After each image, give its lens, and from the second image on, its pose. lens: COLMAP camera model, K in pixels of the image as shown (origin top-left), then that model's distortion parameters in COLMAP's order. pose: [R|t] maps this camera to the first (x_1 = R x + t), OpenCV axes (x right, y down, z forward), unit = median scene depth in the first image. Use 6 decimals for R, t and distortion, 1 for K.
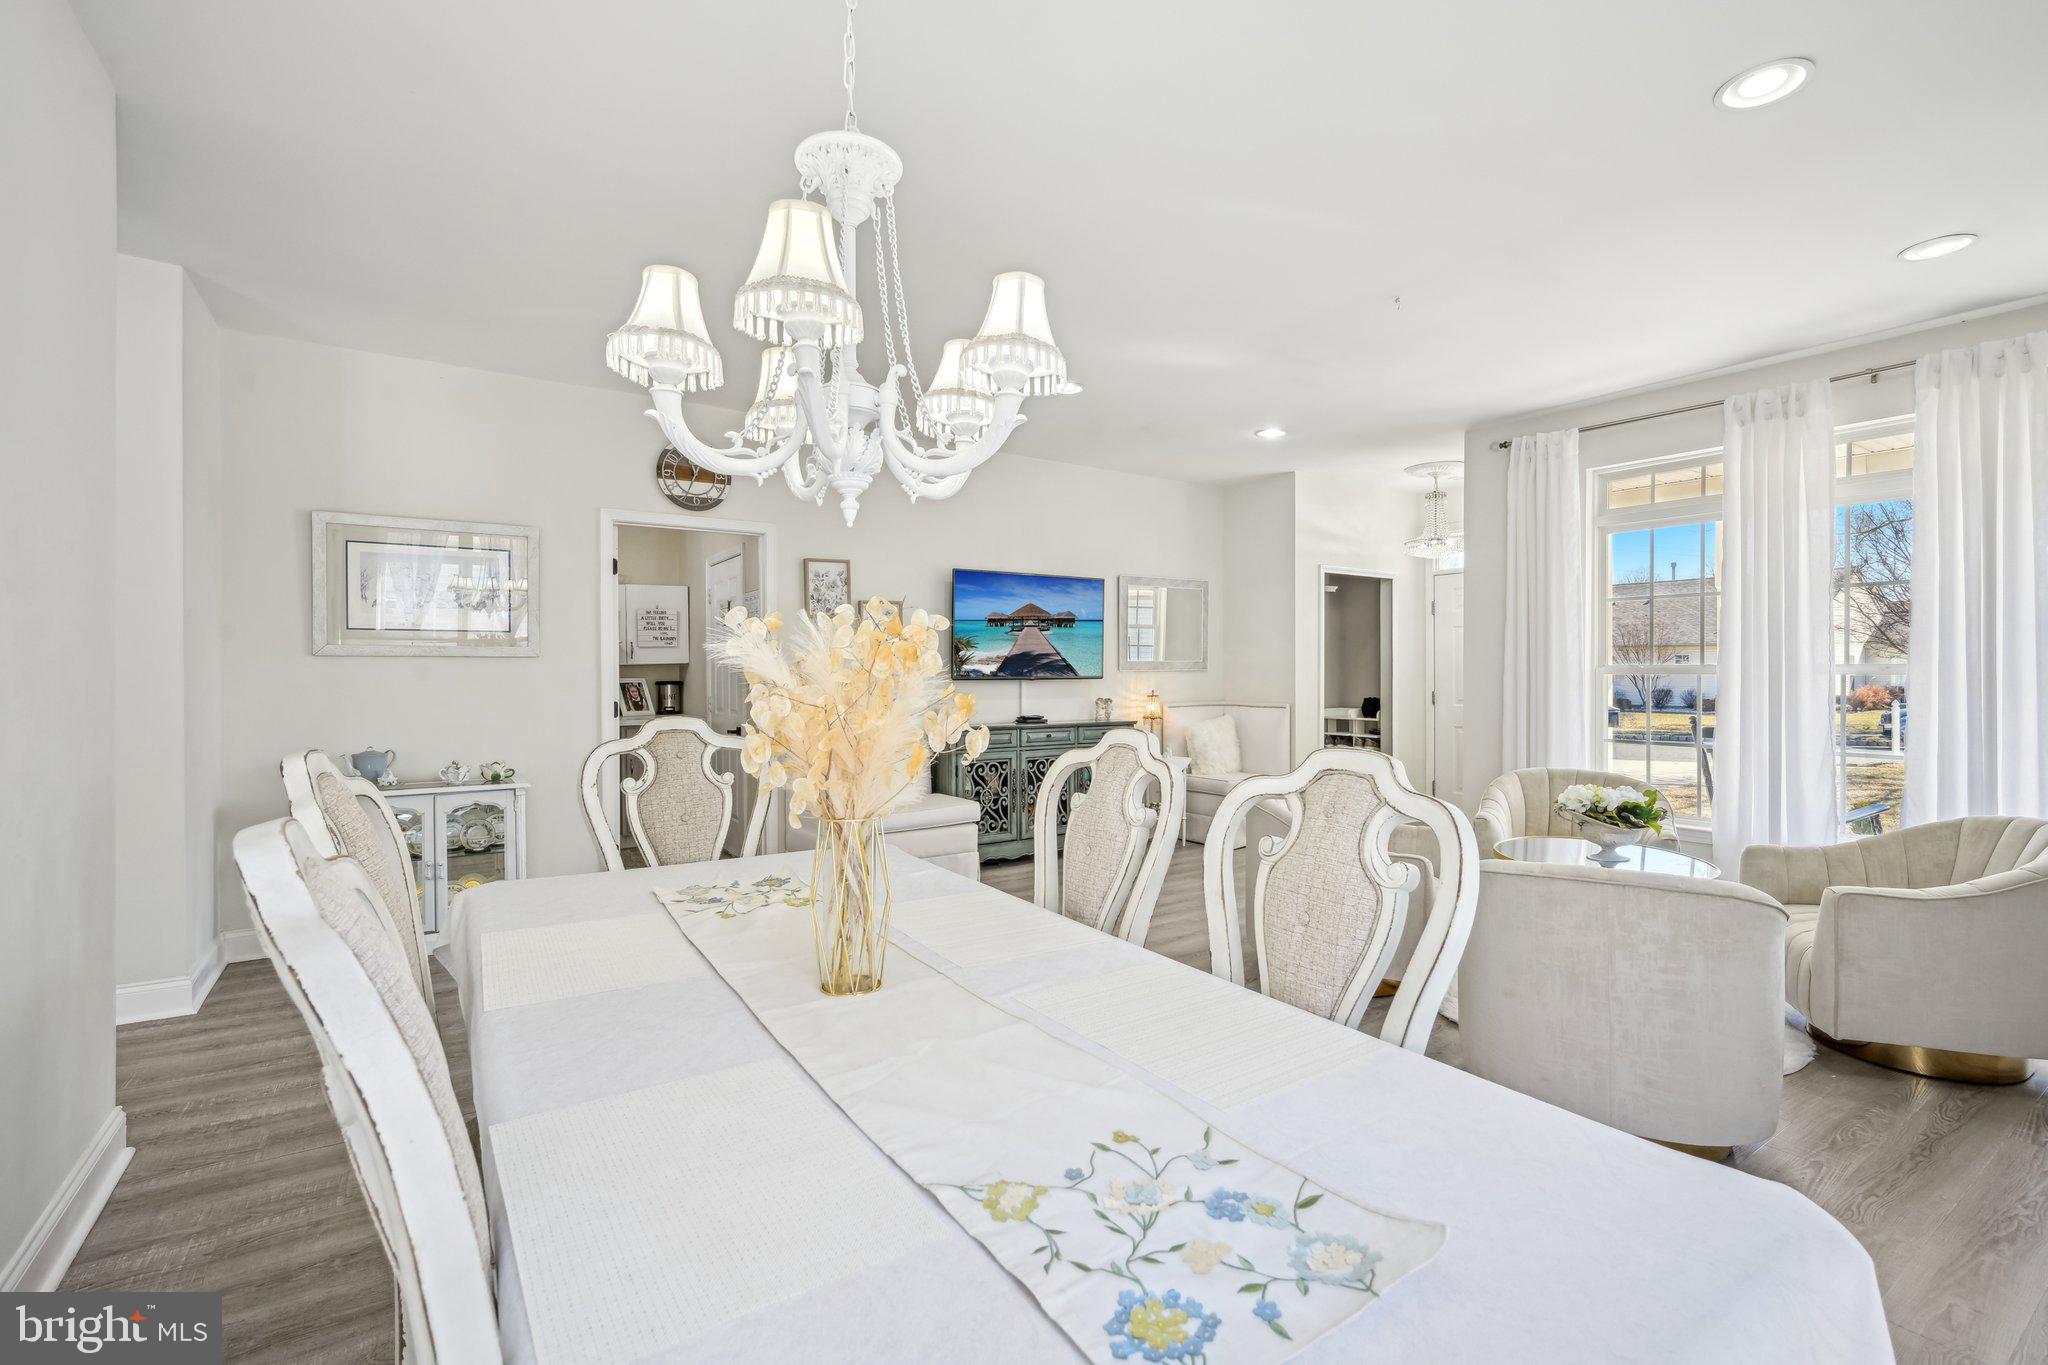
lens RADIAL K [[916.9, 0, 1019.7], [0, 916.9, 685.0], [0, 0, 1]] dist [-0.005159, 0.000305]
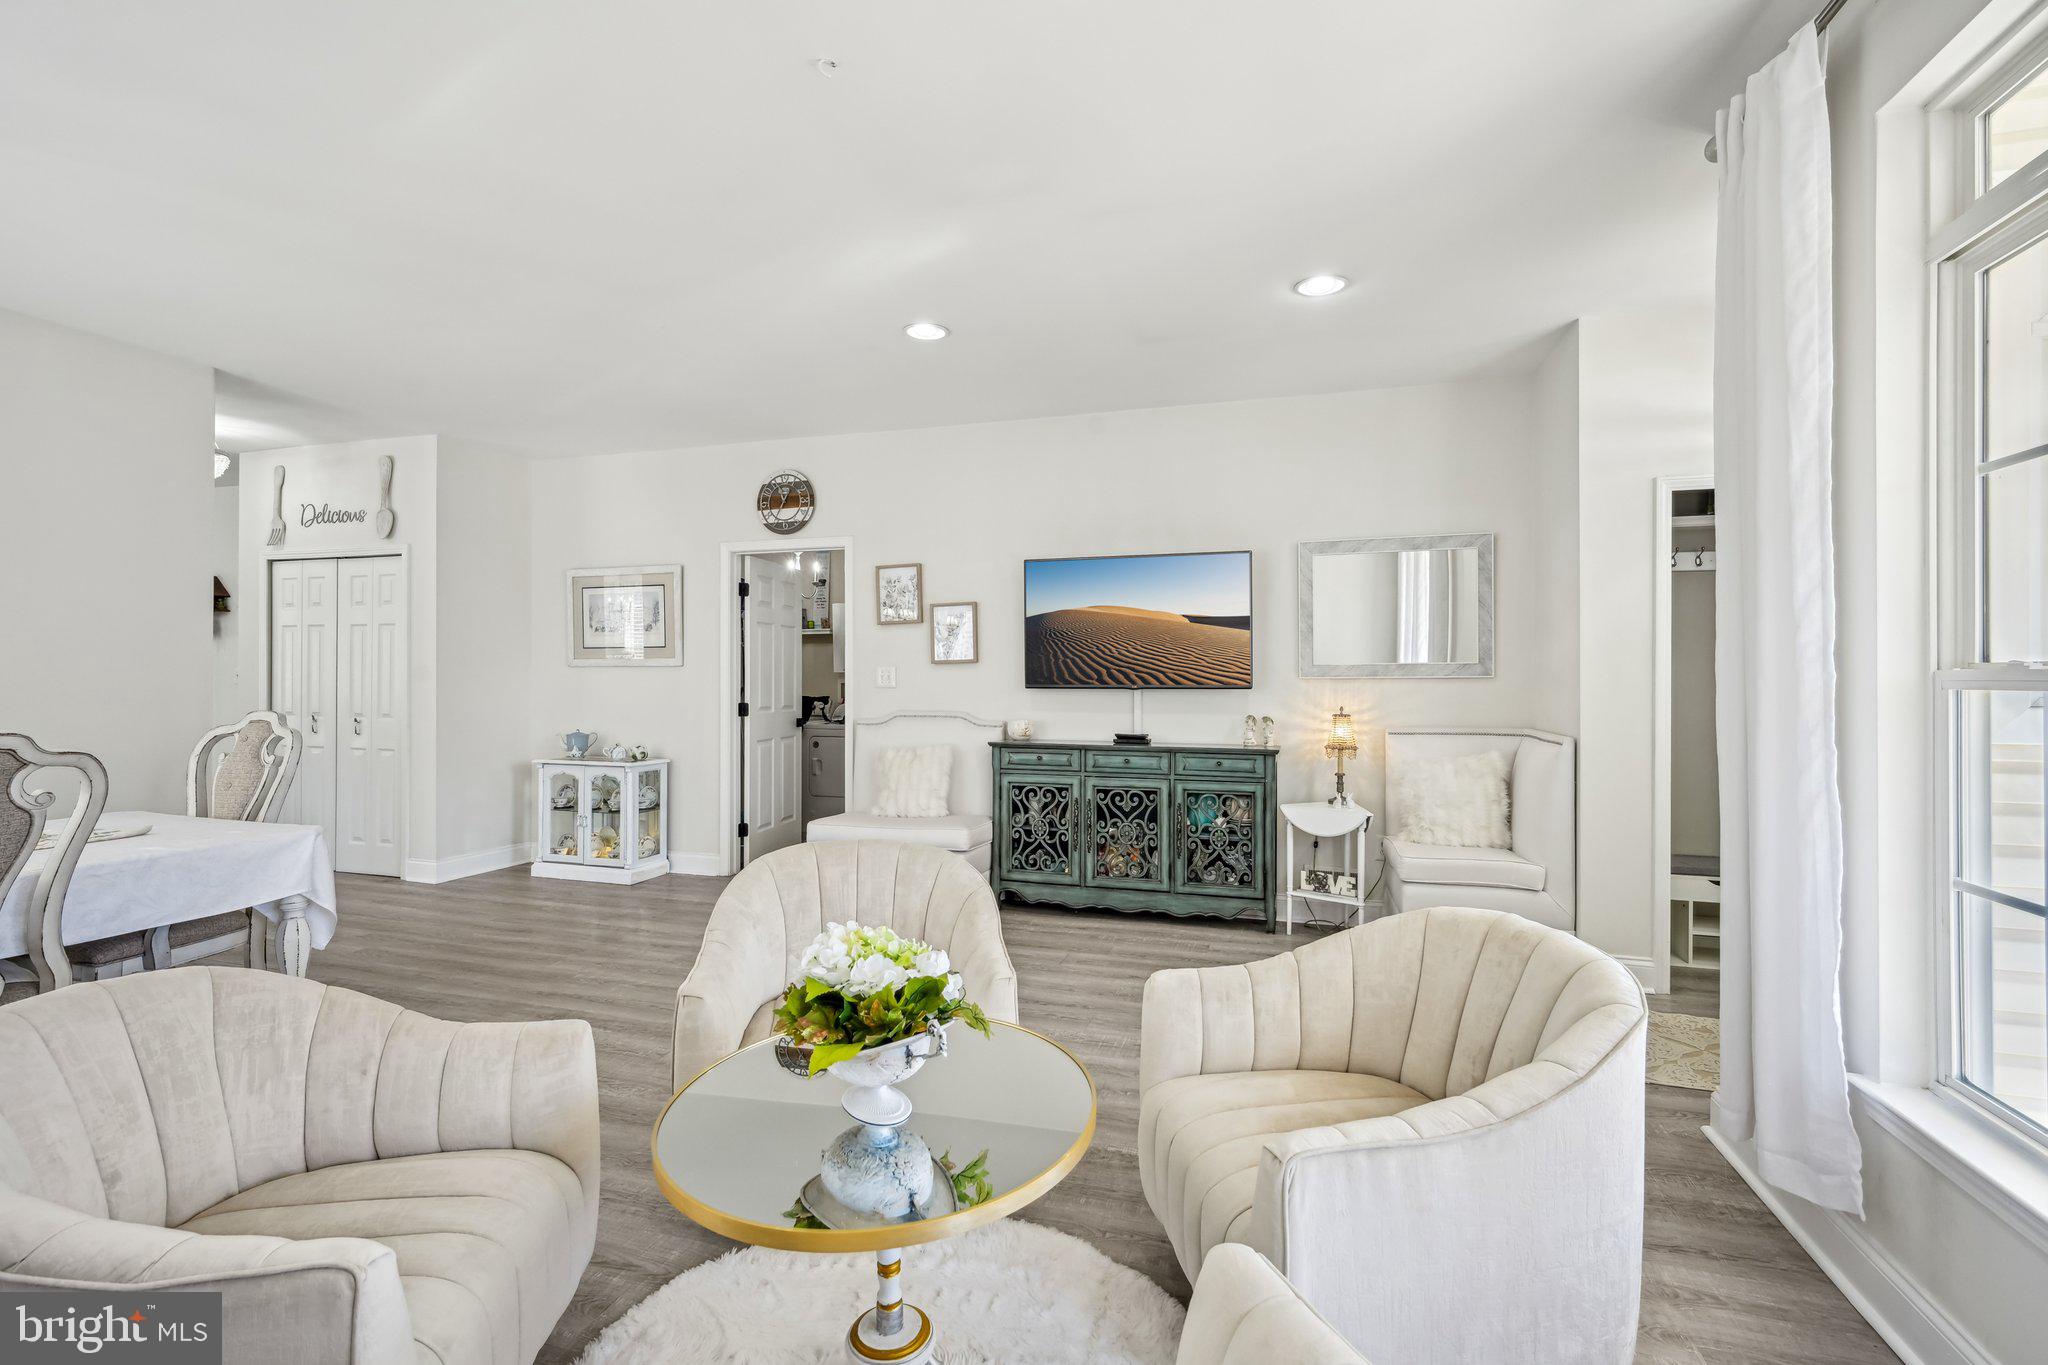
lens RADIAL K [[916.9, 0, 1025.0], [0, 916.9, 671.9], [0, 0, 1]] dist [-0.005159, 0.000305]
pose [[0.640887, -0.006095, -0.767611, 0.588149], [-0.014002, 0.999709, -0.019628, -0.004031], [0.767508, 0.023328, 0.640615, 0.437458]]
